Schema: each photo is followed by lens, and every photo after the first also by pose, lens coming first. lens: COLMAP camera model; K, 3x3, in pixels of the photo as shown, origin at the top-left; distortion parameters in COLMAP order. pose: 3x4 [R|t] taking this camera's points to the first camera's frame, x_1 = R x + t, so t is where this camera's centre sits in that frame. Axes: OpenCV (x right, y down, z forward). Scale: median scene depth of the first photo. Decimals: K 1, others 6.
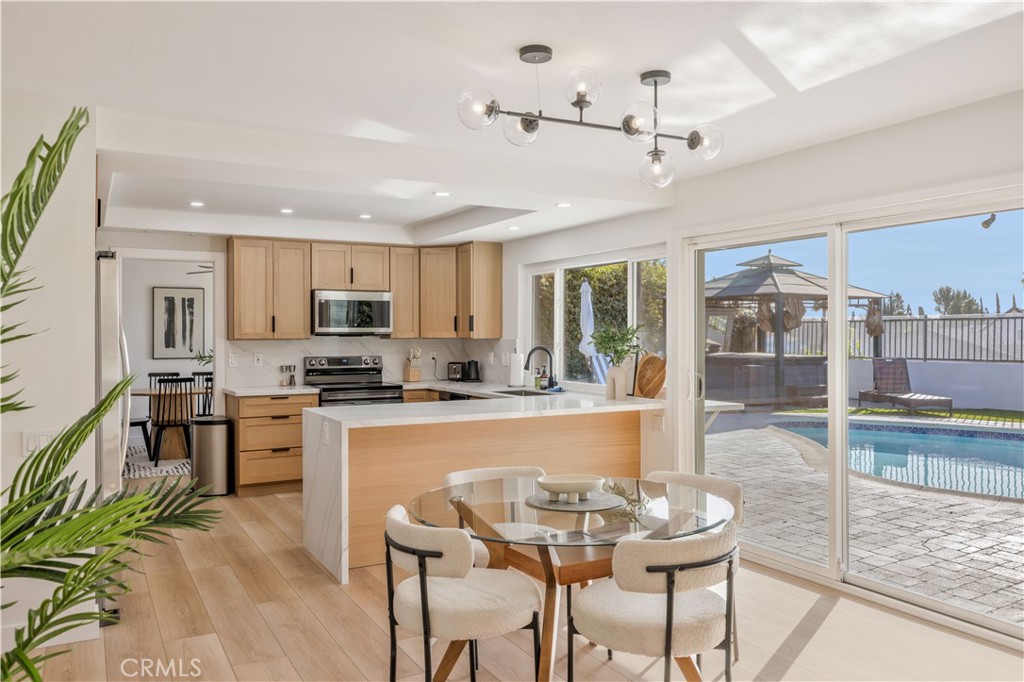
lens RADIAL K [[799.0, 0, 510.2], [0, 799.0, 336.1], [0, 0, 1]] dist [0.006751, 0.003412]
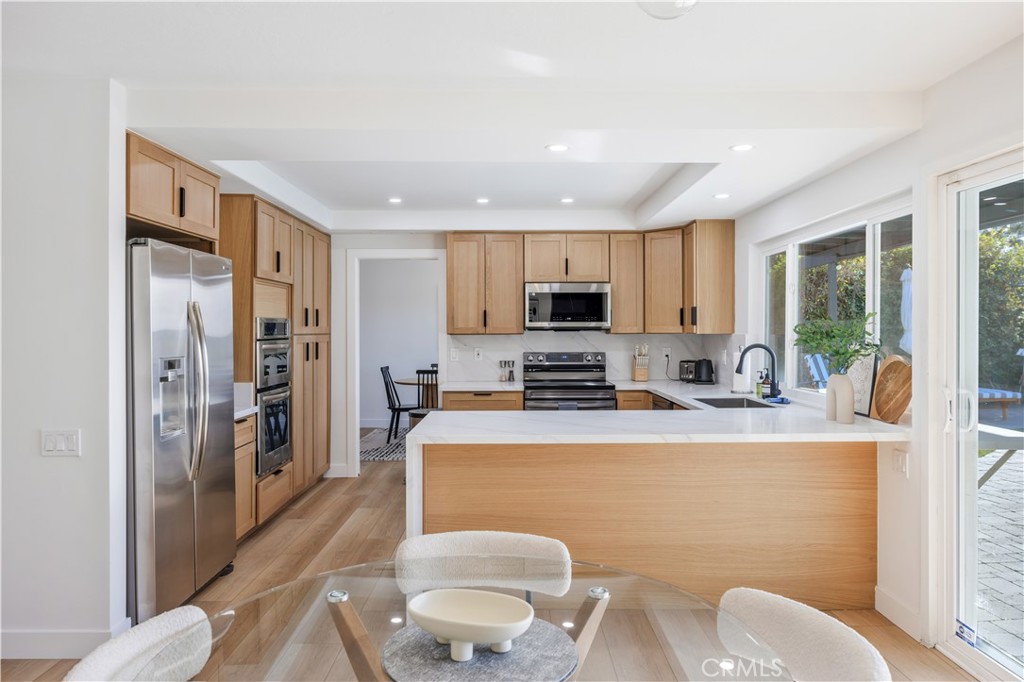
lens RADIAL K [[685.7, 0, 508.5], [0, 685.7, 333.7], [0, 0, 1]] dist [-0.004385, -0.000927]
pose [[0.879662, 0.002077, -0.475594, 0.128479], [-0.000723, 0.999995, 0.003031, 0.000906], [0.475598, -0.002323, 0.879659, 0.264087]]
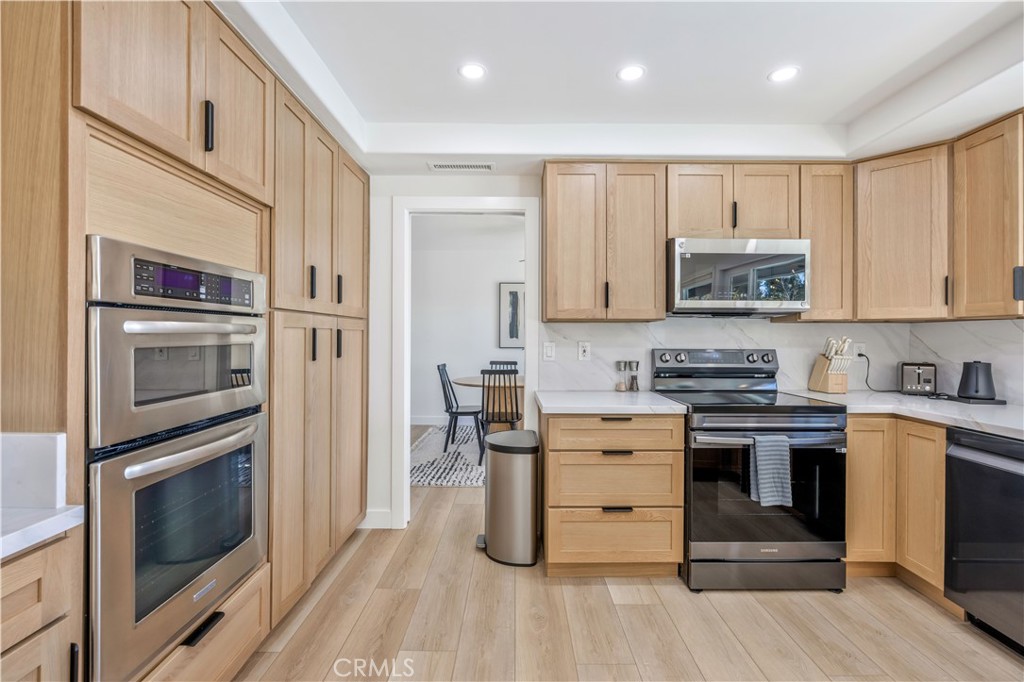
lens RADIAL K [[439.4, 0, 508.5], [0, 439.4, 335.3], [0, 0, 1]] dist [-0.013805, -0.000182]
pose [[0.875161, 0.005061, -0.483806, -0.192273], [-0.007569, 0.999966, -0.003231, 0.017738], [0.483773, 0.006490, 0.875169, 0.646399]]
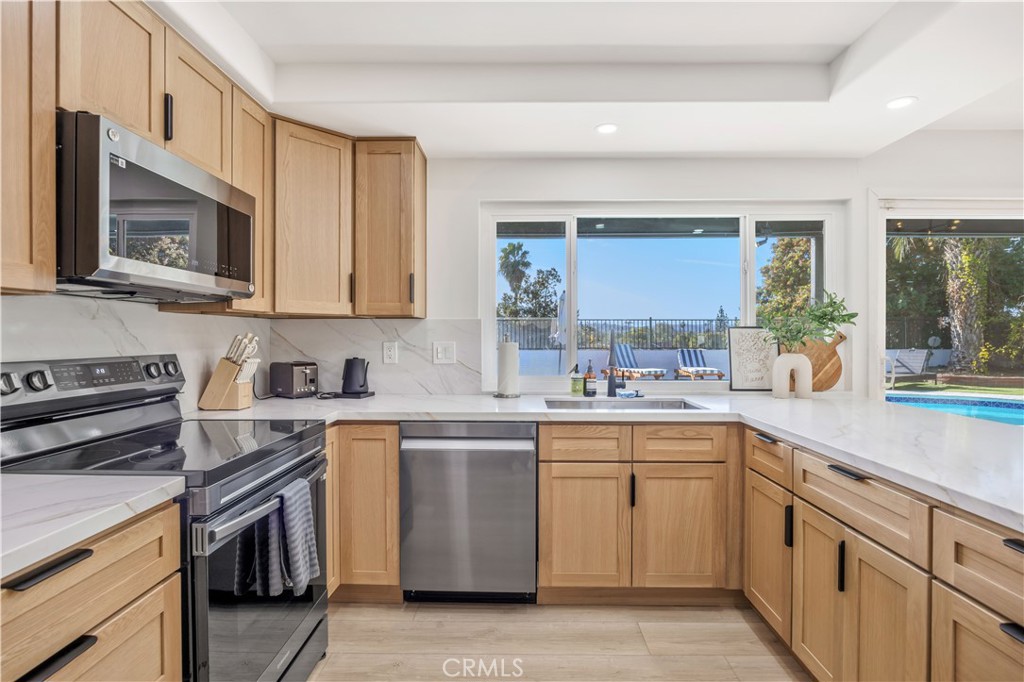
lens RADIAL K [[506.4, 0, 510.6], [0, 506.4, 338.5], [0, 0, 1]] dist [-0.004909, -0.000815]
pose [[0.487167, -0.001503, 0.873308, -0.322337], [0.000720, 0.999999, 0.001320, 0.018116], [-0.873309, -0.000015, 0.487167, 0.789104]]
